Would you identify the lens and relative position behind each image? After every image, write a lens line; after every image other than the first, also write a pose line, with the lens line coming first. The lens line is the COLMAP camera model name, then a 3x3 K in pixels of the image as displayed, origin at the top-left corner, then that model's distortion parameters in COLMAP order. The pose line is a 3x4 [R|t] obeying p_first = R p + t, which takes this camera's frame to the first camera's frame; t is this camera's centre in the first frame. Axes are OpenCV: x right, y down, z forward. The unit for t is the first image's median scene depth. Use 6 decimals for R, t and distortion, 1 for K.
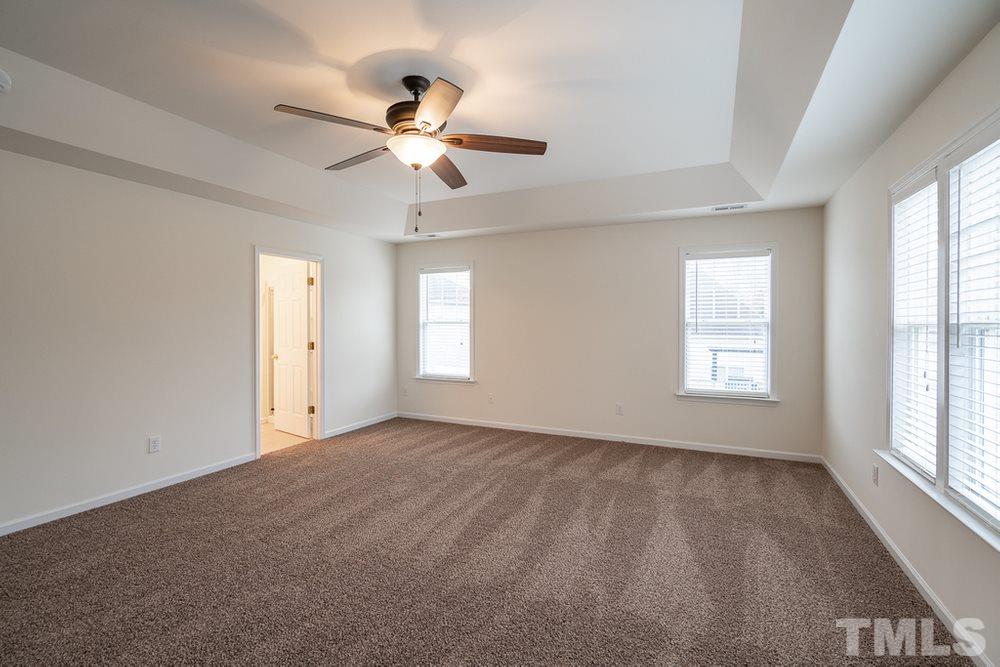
lens RADIAL K [[456.9, 0, 496.3], [0, 456.9, 327.1], [0, 0, 1]] dist [-0.004342, 0.000207]
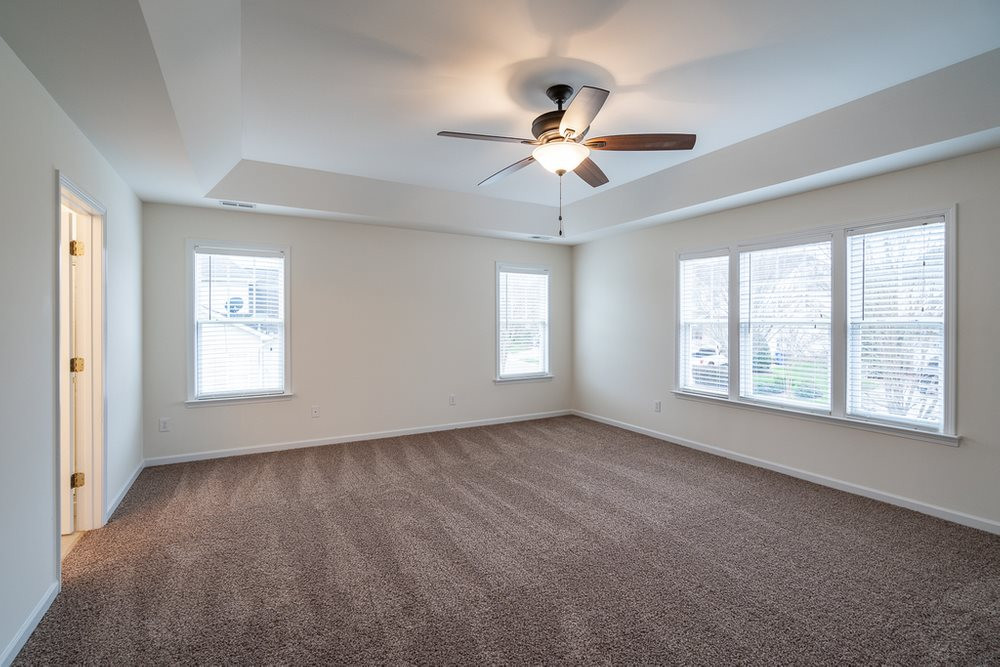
lens RADIAL K [[456.9, 0, 496.3], [0, 456.9, 327.1], [0, 0, 1]] dist [-0.004342, 0.000207]
pose [[0.578496, -0.010315, 0.815620, -0.662406], [0.008596, 0.999942, 0.006549, -0.004637], [-0.815640, 0.003223, 0.578551, 0.311683]]
